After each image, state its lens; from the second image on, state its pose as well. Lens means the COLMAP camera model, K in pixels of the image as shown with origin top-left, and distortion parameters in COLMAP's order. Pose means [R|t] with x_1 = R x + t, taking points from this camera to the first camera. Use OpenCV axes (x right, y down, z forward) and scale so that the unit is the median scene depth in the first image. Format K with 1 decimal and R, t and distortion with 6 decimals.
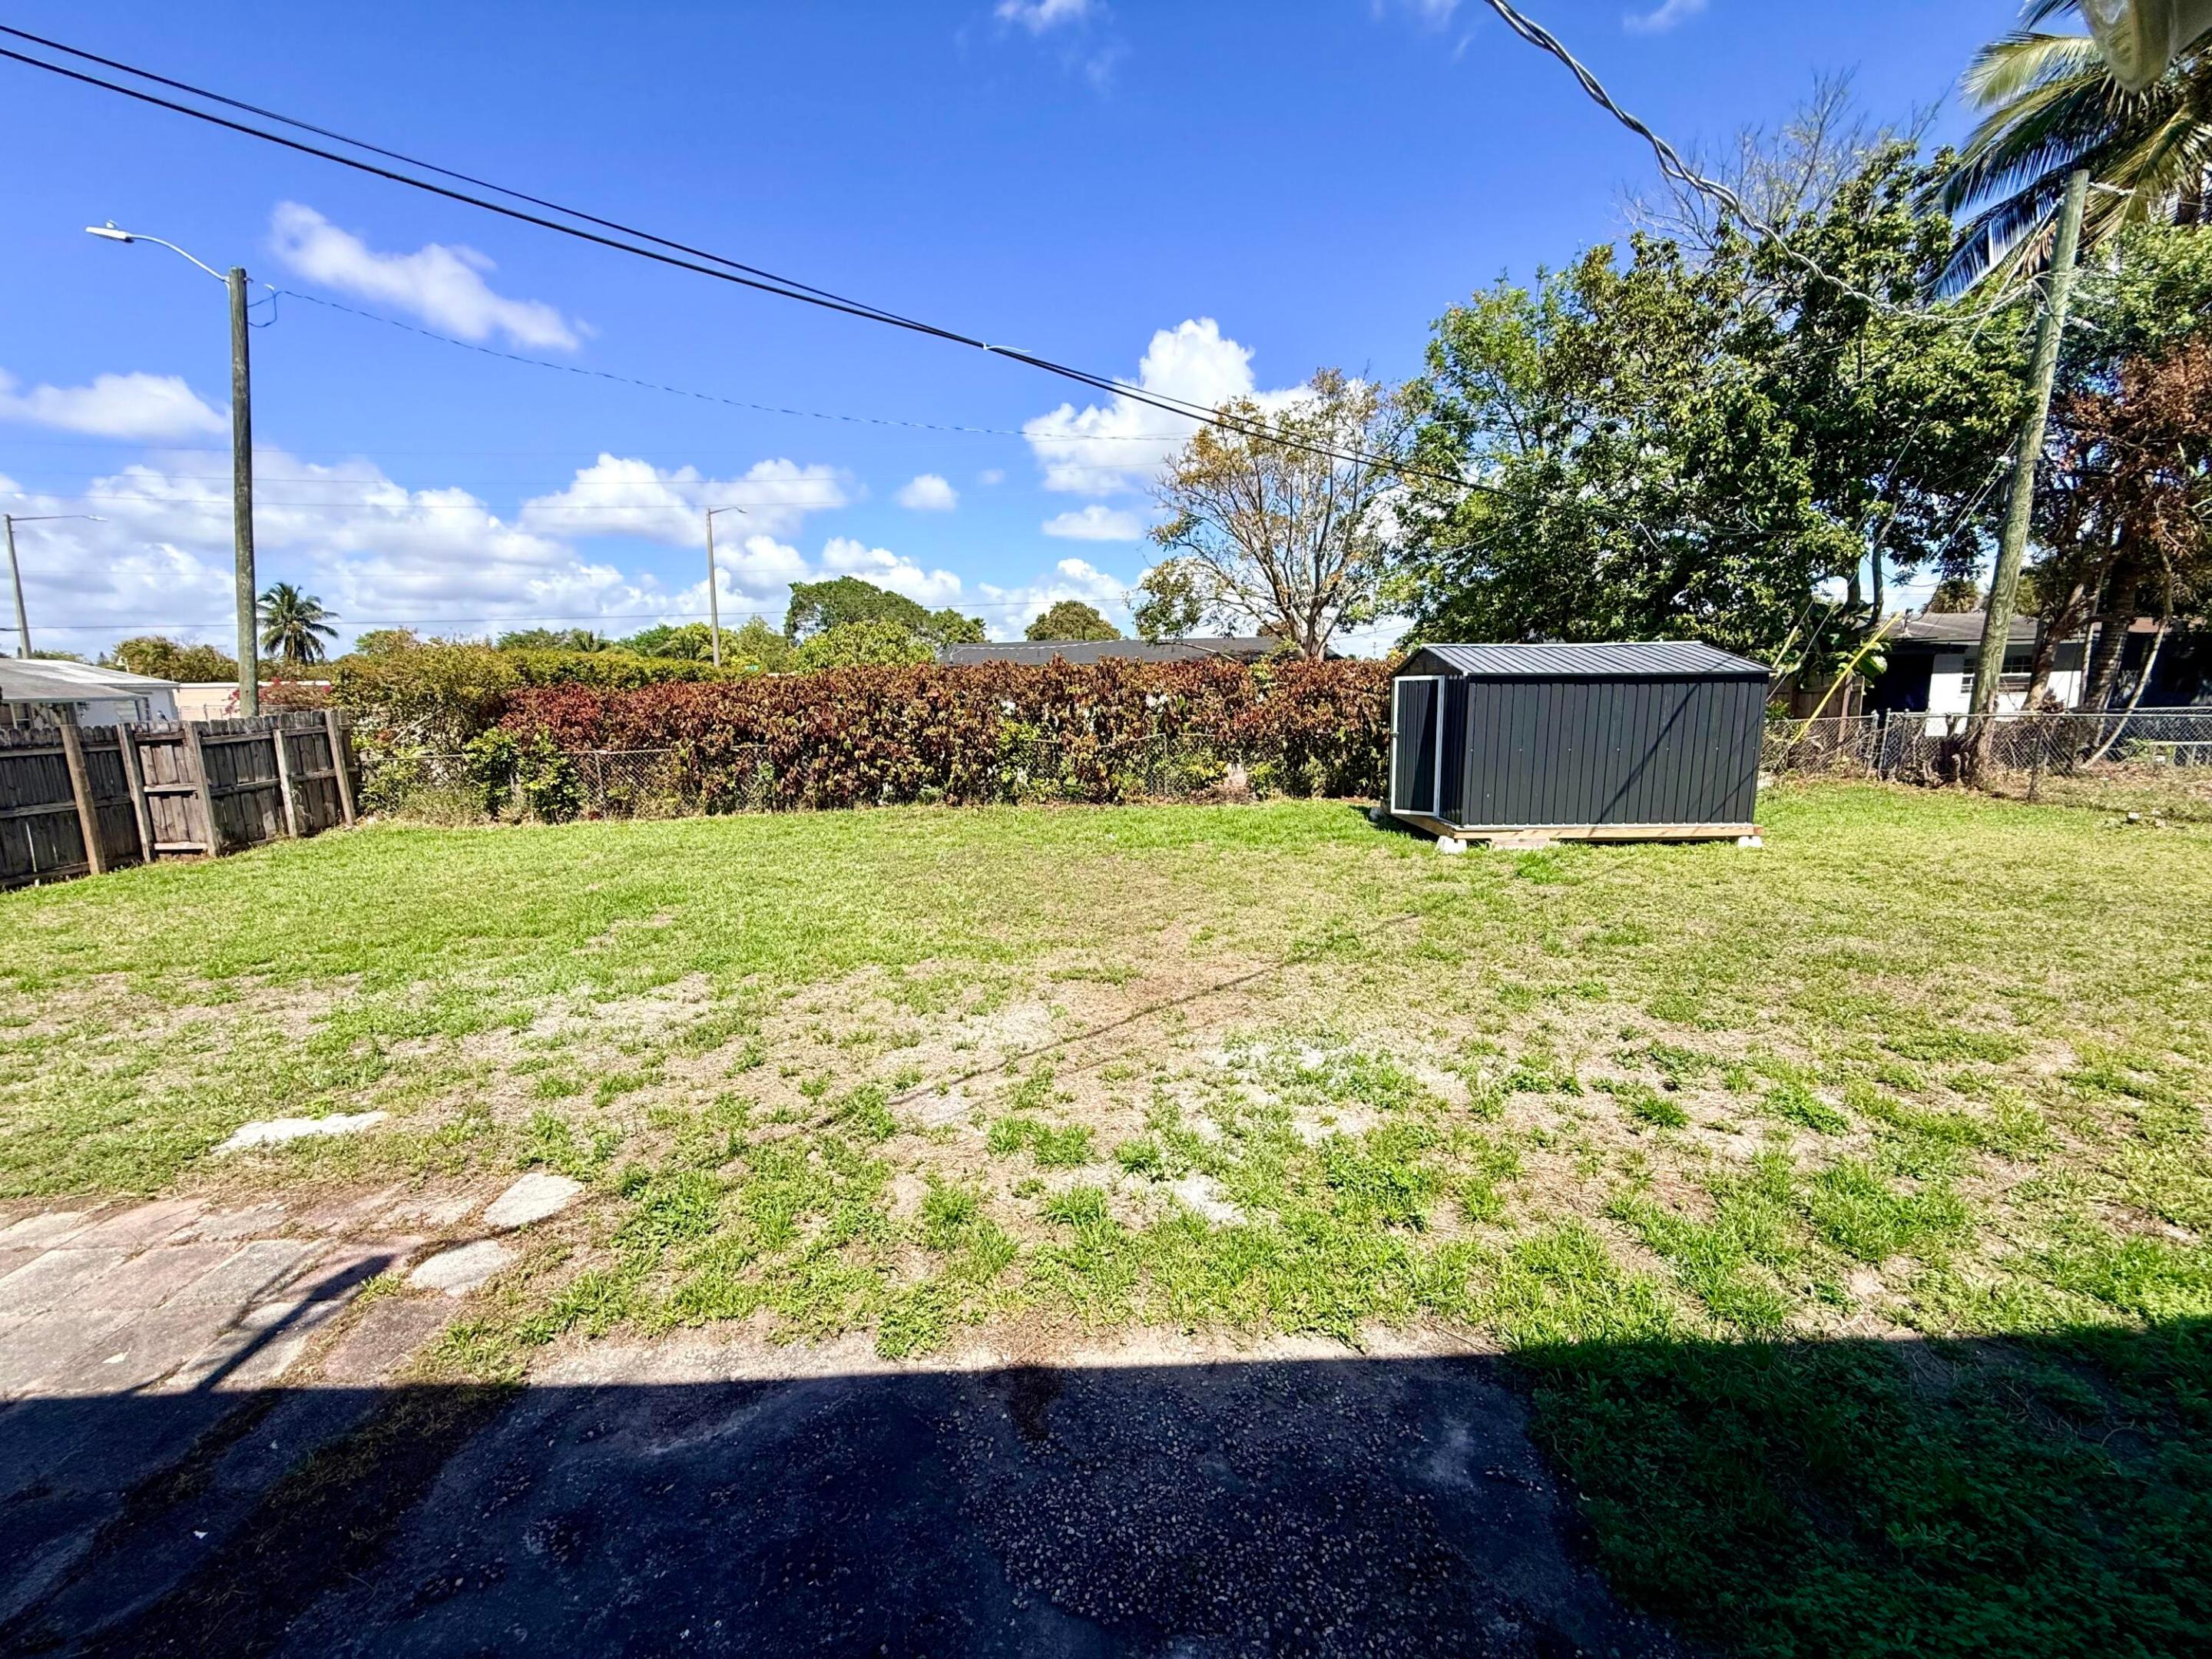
lens RADIAL K [[882.9, 0, 1105.7], [0, 882.9, 837.3], [0, 0, 1]] dist [-0.000665, -0.000043]
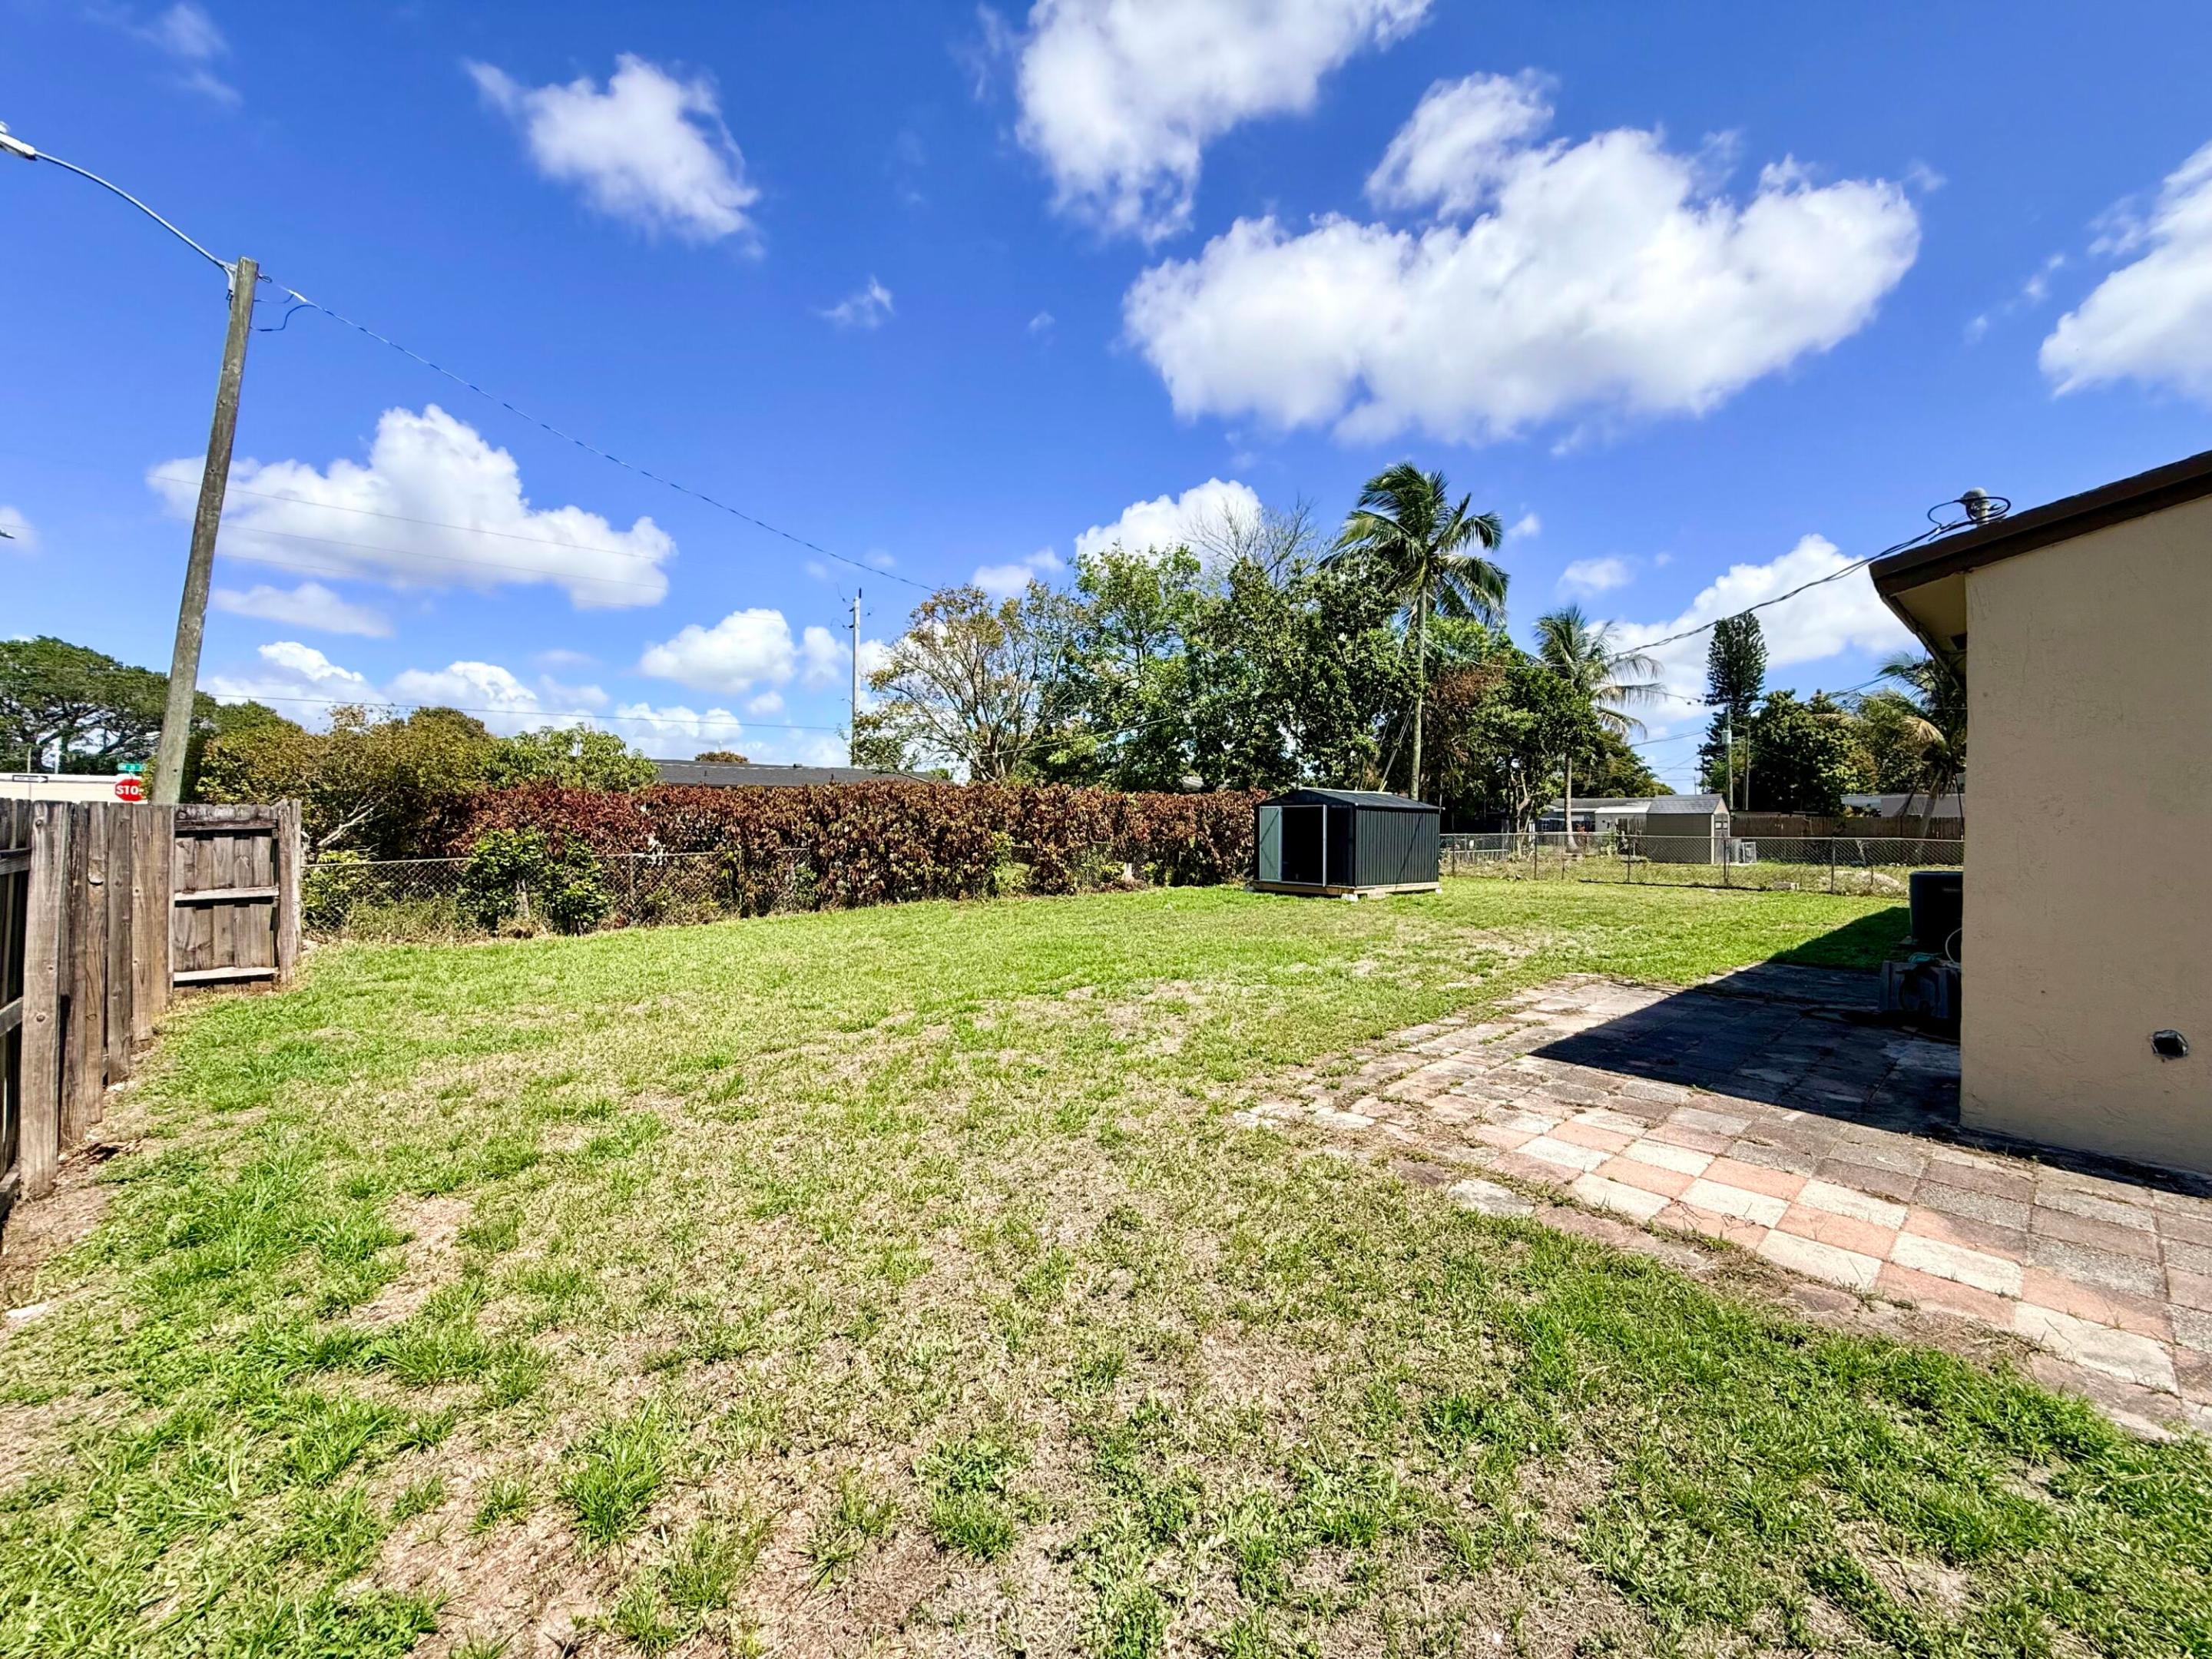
lens RADIAL K [[882.9, 0, 1104.5], [0, 882.9, 831.8], [0, 0, 1]] dist [-0.000665, -0.000043]
pose [[0.758462, 0.016648, 0.651504, -0.801076], [0.086042, 0.988365, -0.125423, 0.040079], [-0.646012, 0.151185, 0.748205, -0.034969]]
